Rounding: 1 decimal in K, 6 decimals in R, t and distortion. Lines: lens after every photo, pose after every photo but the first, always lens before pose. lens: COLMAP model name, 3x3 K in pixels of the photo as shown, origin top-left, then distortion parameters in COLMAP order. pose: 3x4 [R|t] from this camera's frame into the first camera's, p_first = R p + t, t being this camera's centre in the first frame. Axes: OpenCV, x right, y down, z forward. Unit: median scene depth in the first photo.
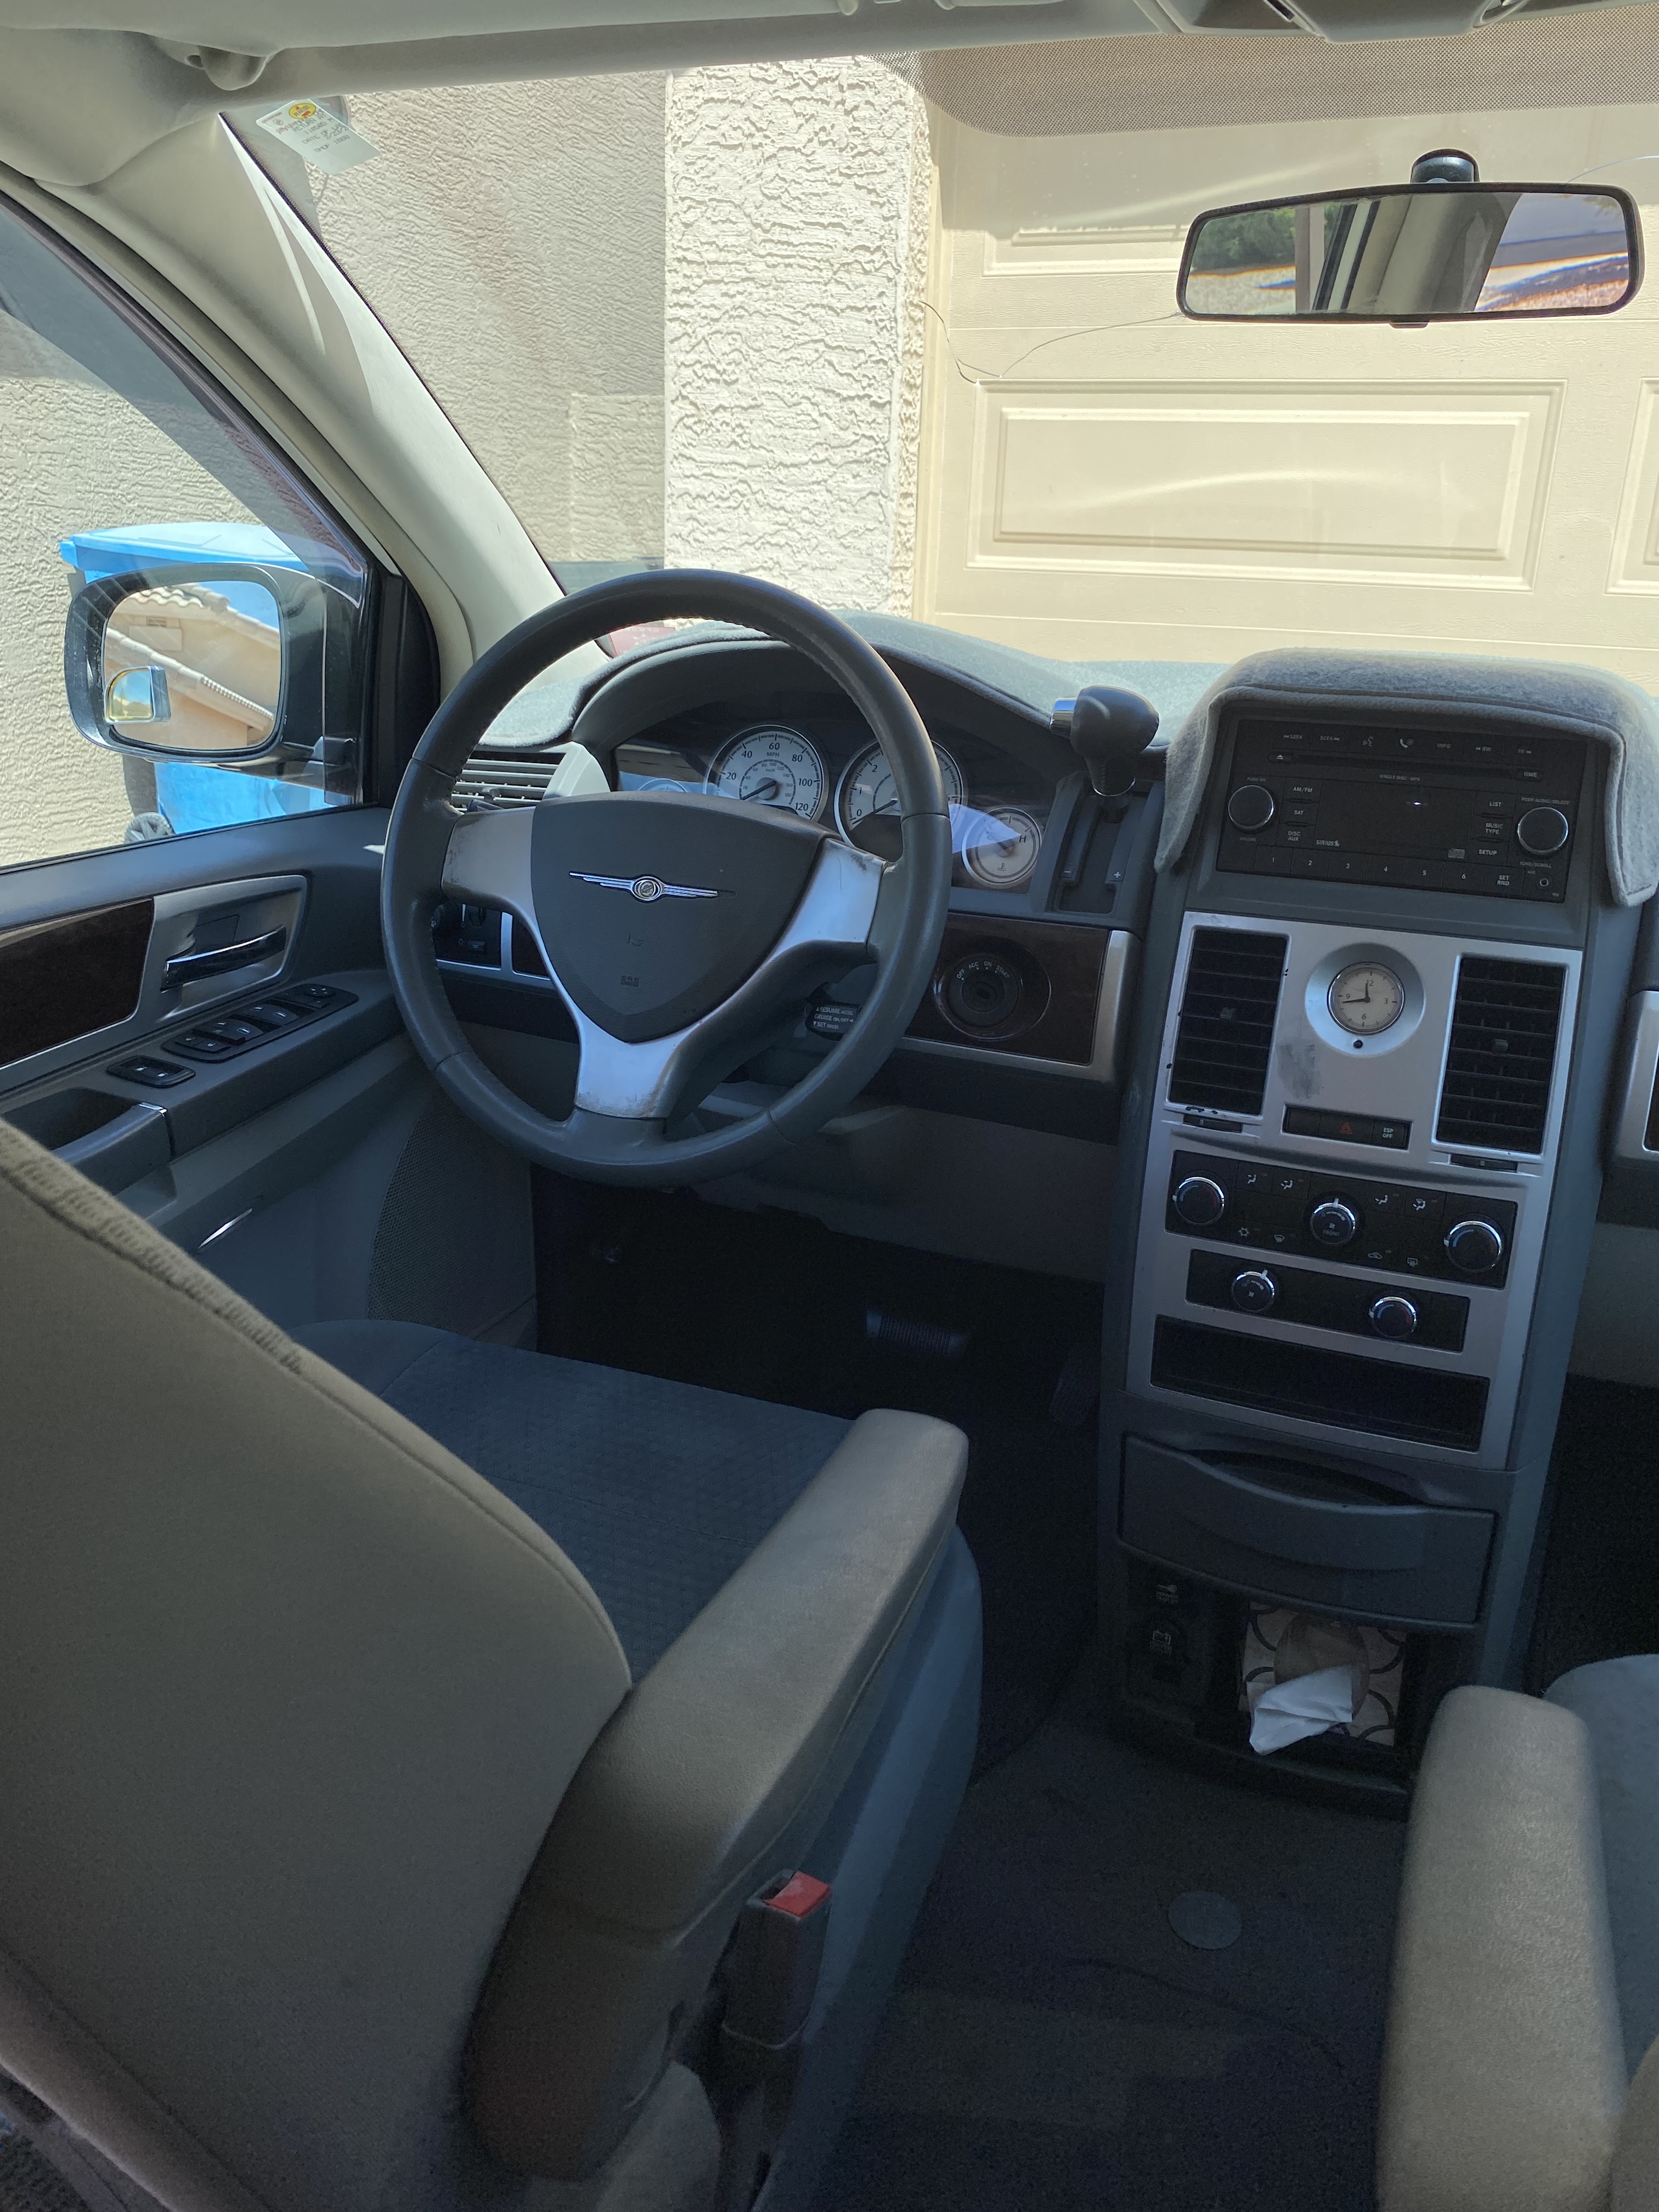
lens RADIAL K [[1686.4, 0, 832.5], [0, 1686.4, 1098.5], [0, 0, 1]] dist [0.055835, -0.054544]
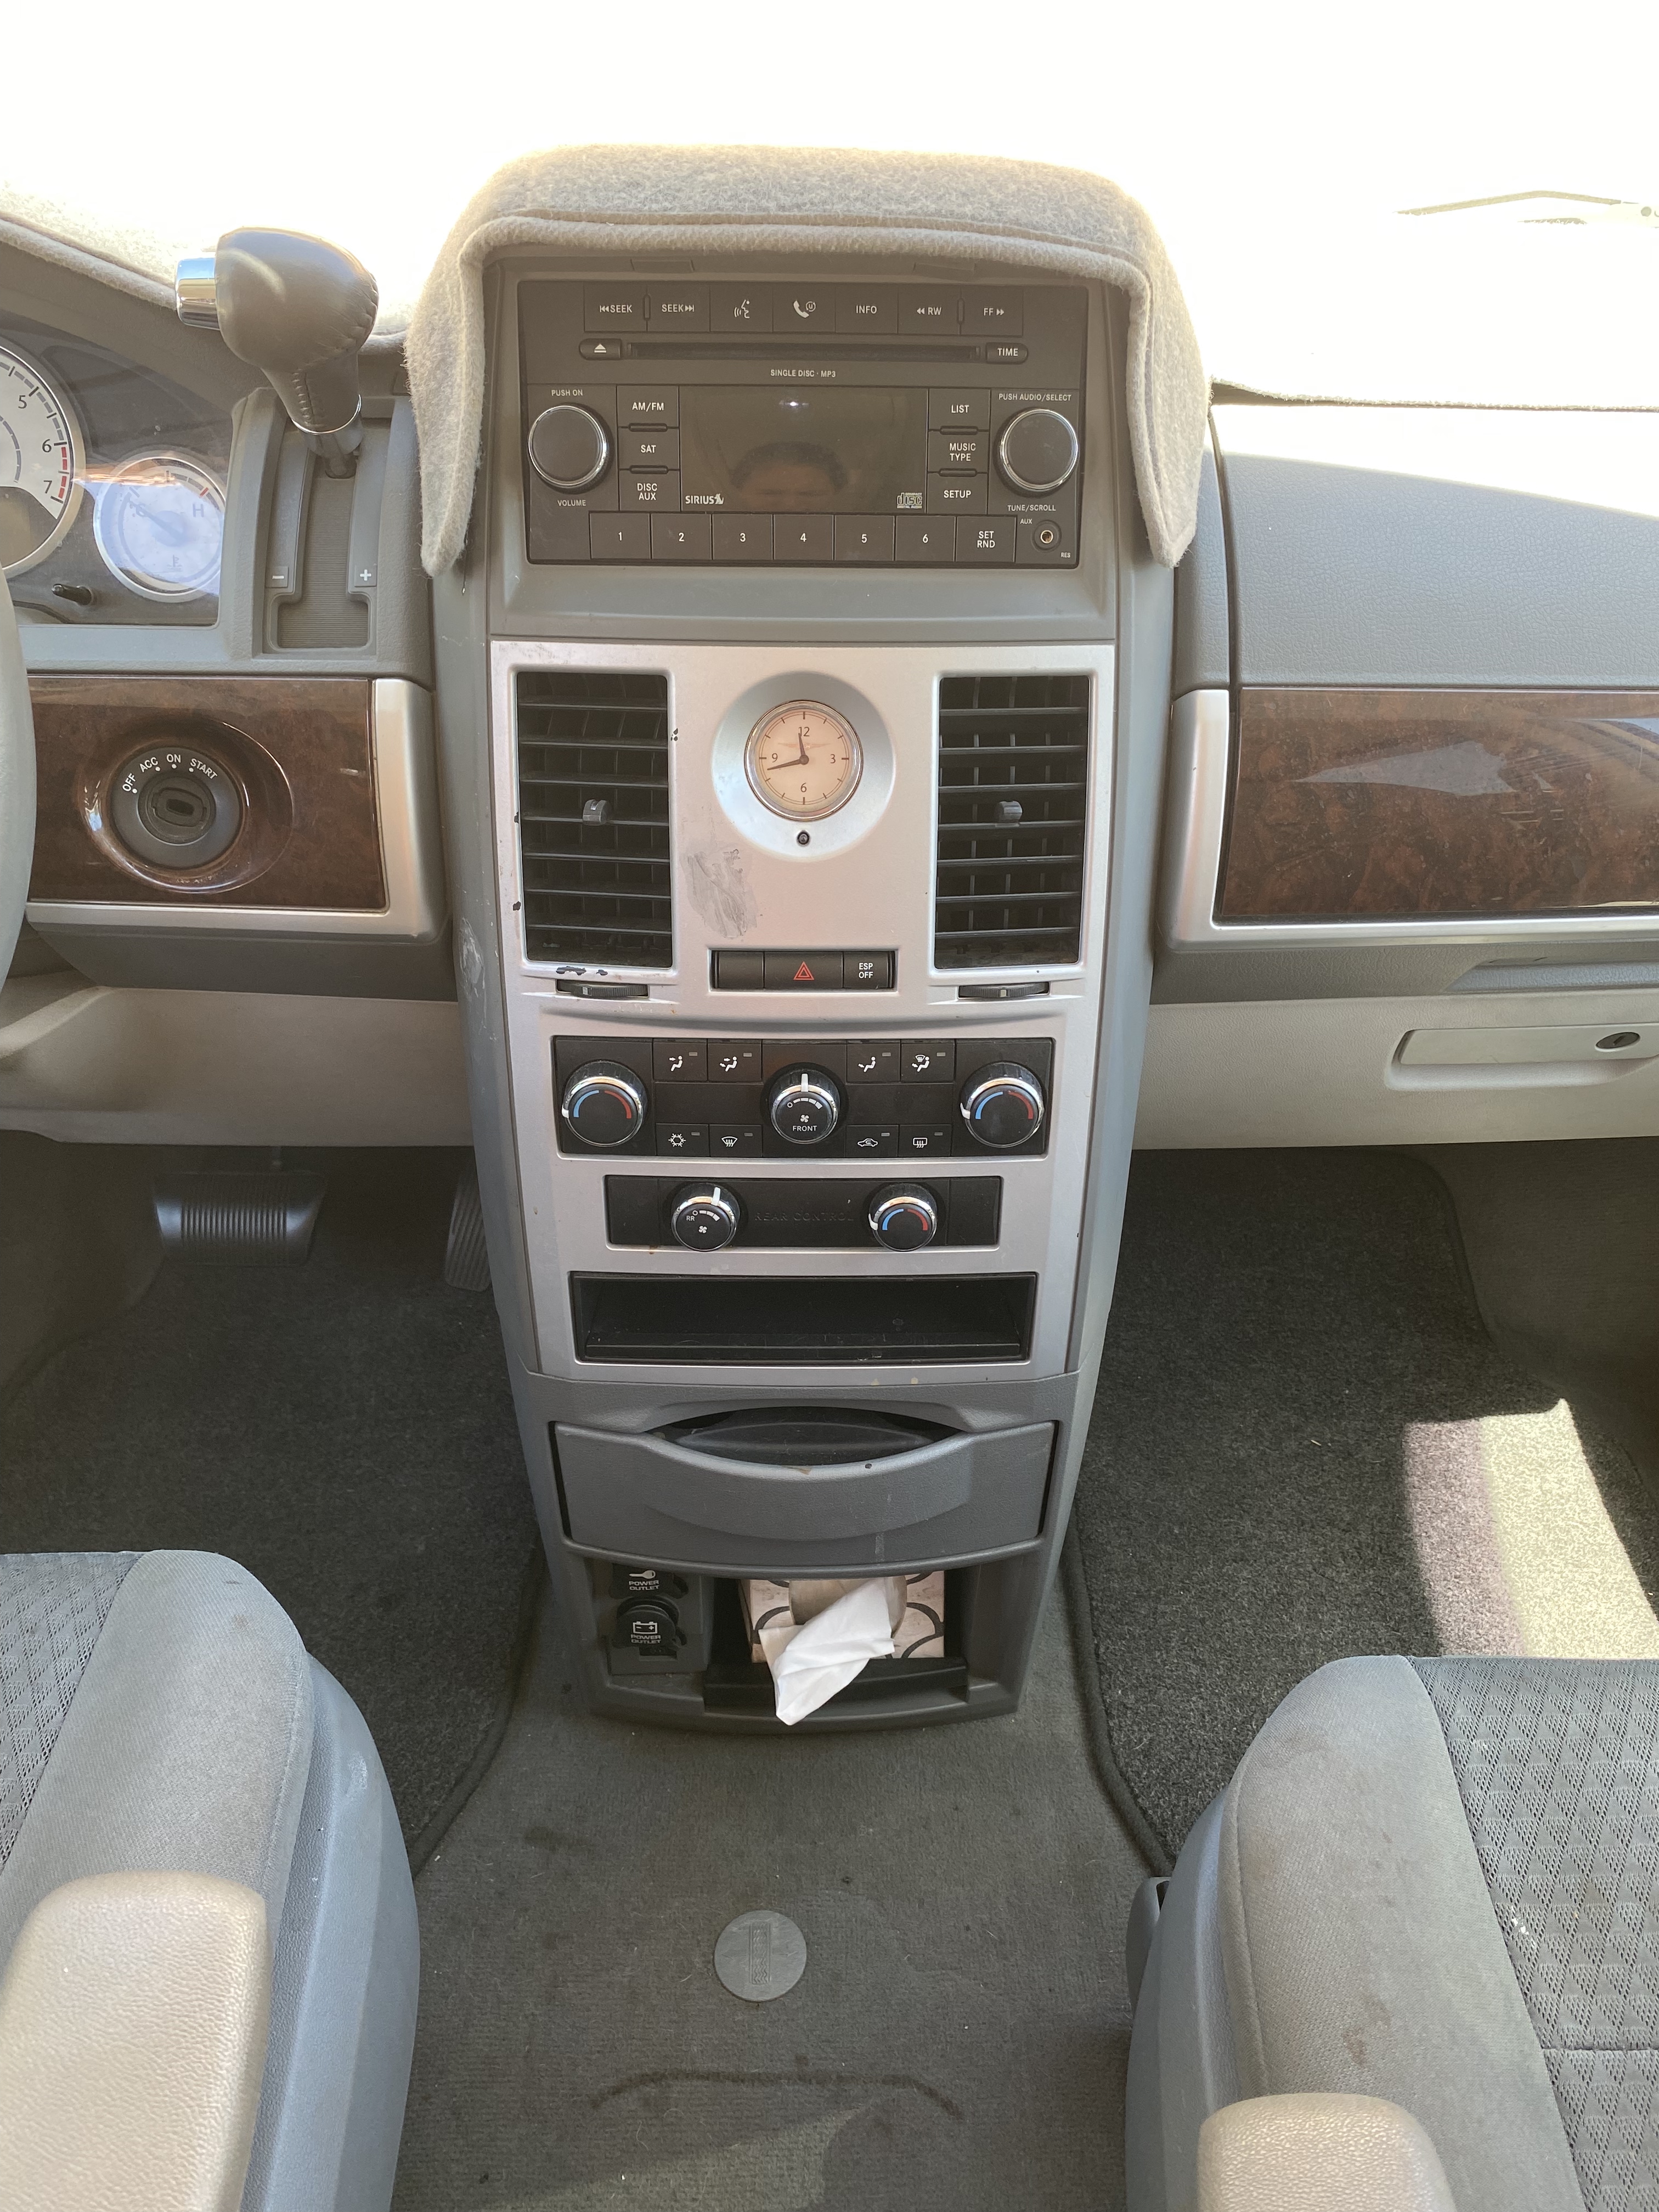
lens RADIAL K [[1723.5, 0, 805.2], [0, 1723.5, 1107.9], [0, 0, 1]] dist [0.161205, -0.285306]
pose [[0.926020, -0.225737, 0.302540, 0.090681], [0.139356, 0.949308, 0.281771, -0.114969], [-0.350810, -0.218764, 0.910535, 0.380165]]
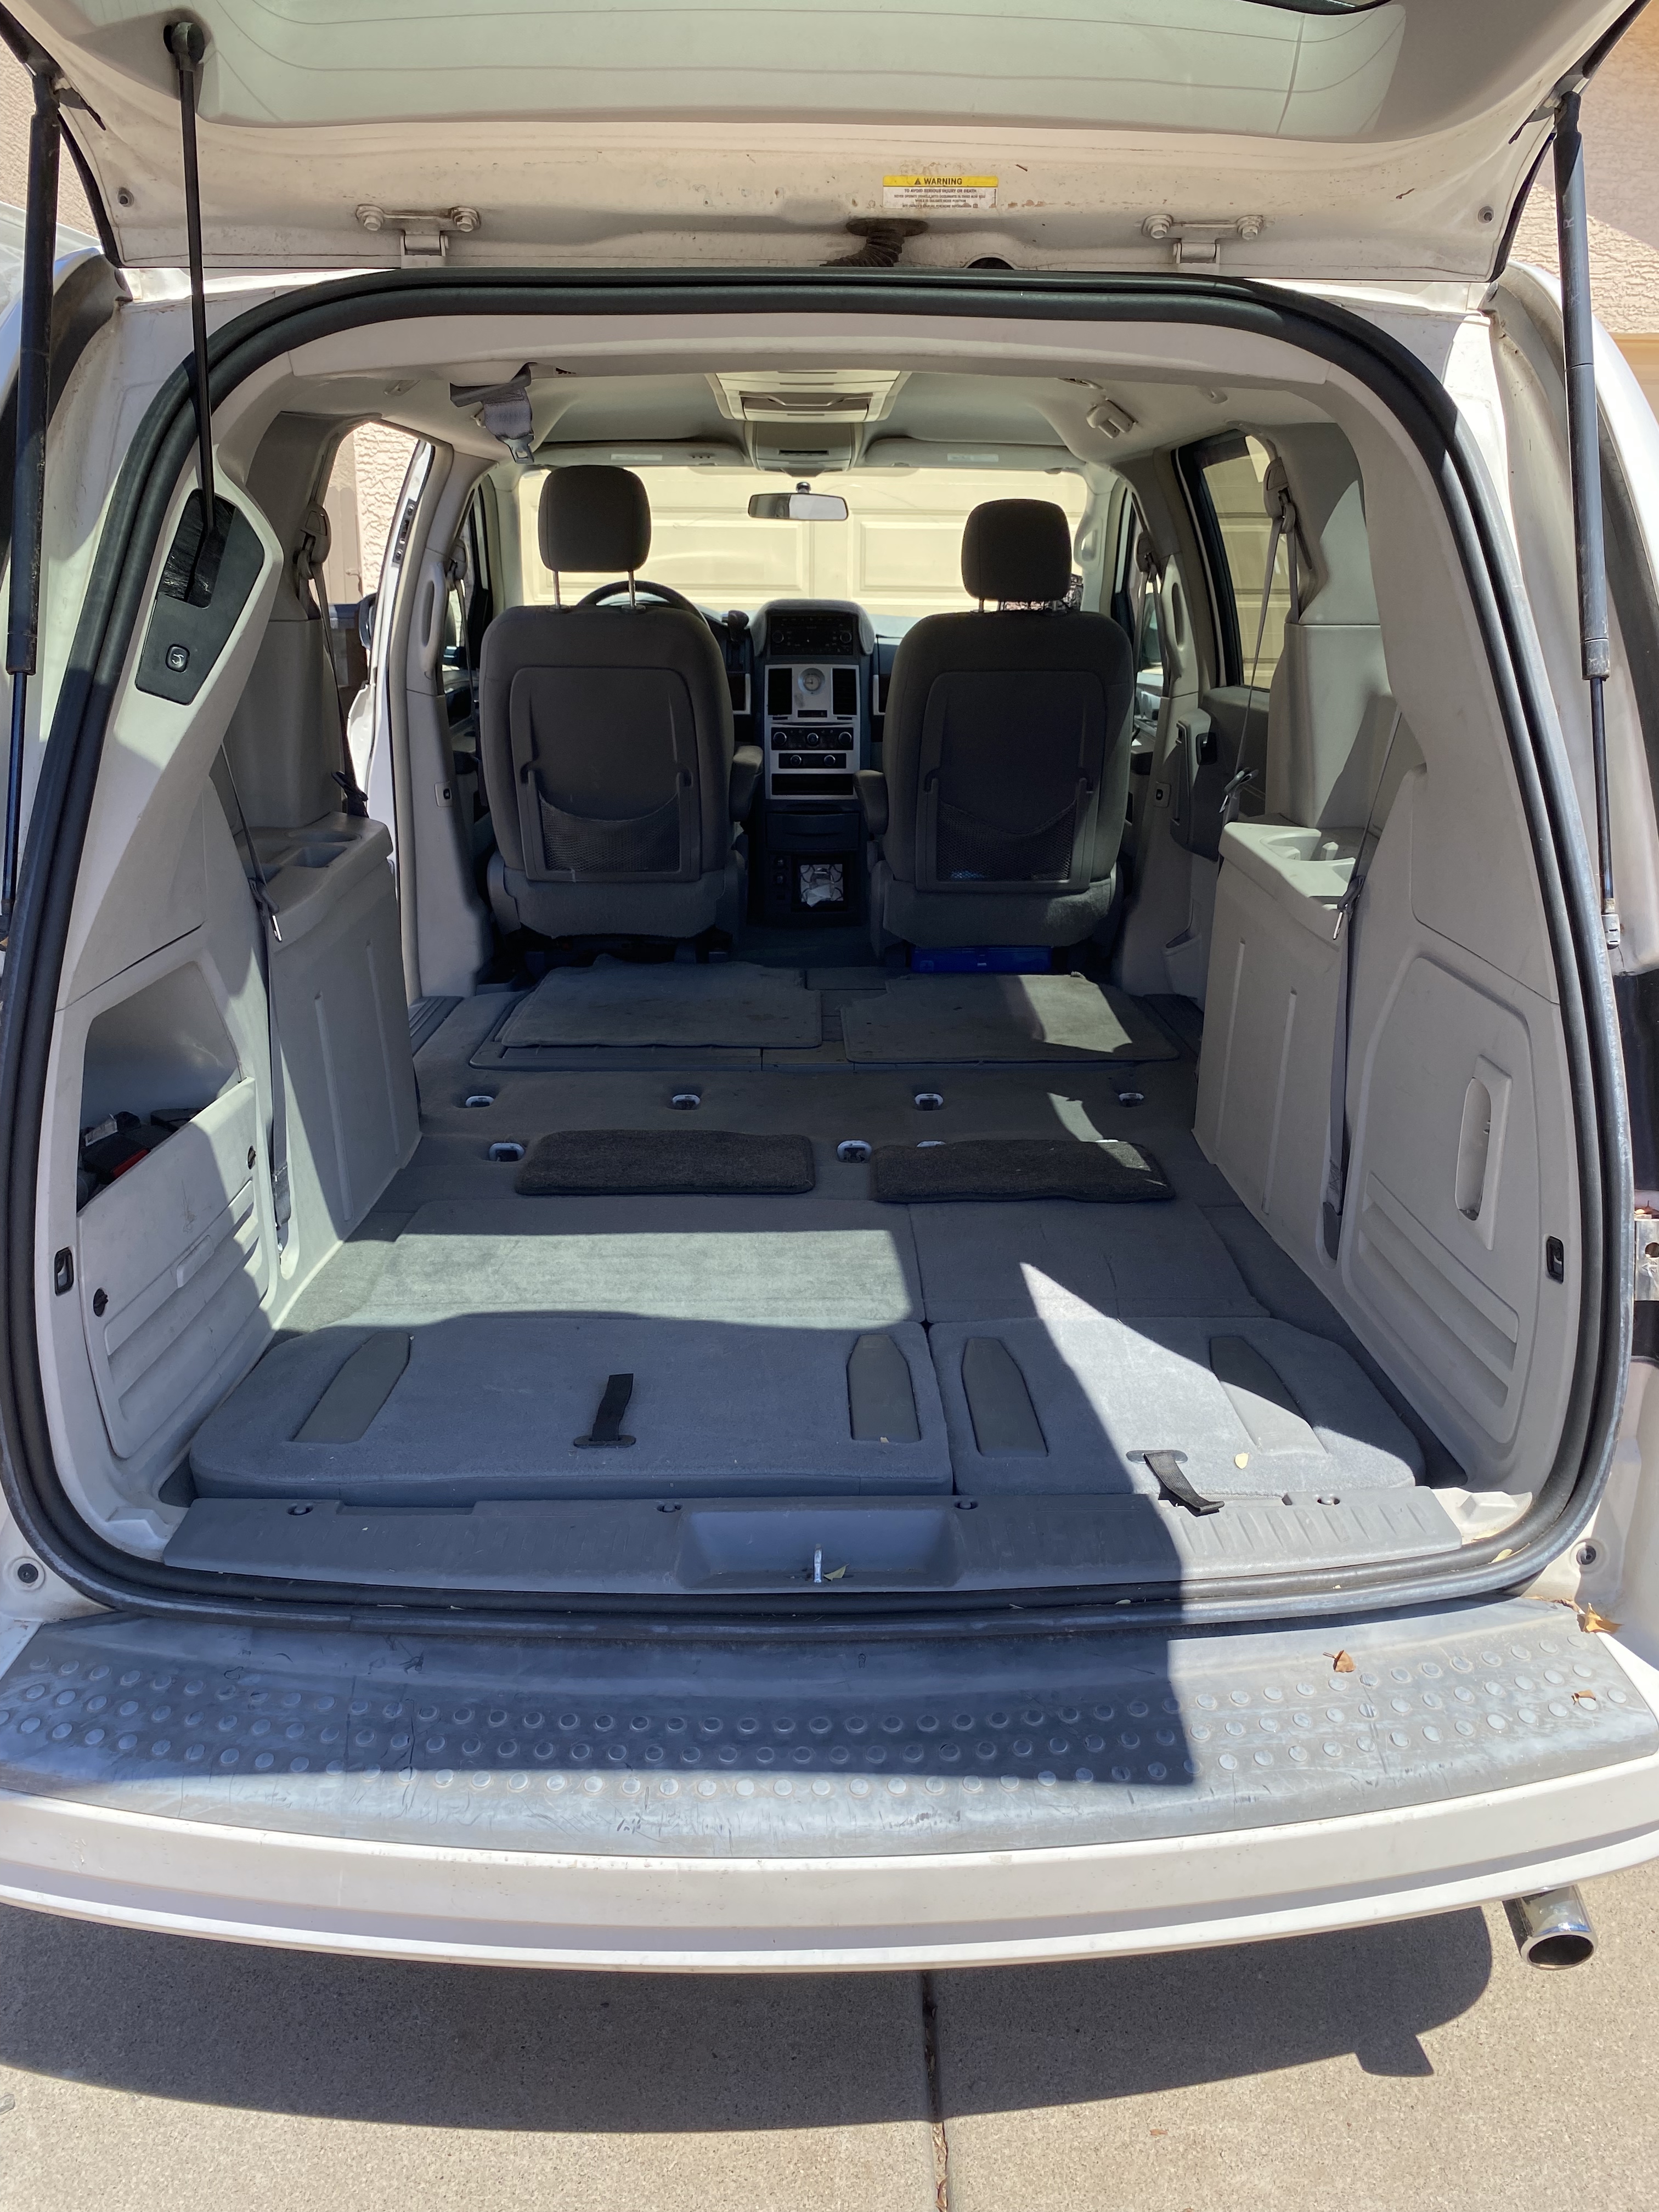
lens RADIAL K [[1686.4, 0, 832.5], [0, 1686.4, 1098.5], [0, 0, 1]] dist [0.055835, -0.054544]
pose [[0.916805, -0.134450, 0.376020, -1.258136], [0.148194, 0.988928, -0.007721, 0.935812], [-0.370819, 0.062803, 0.926579, -2.623179]]
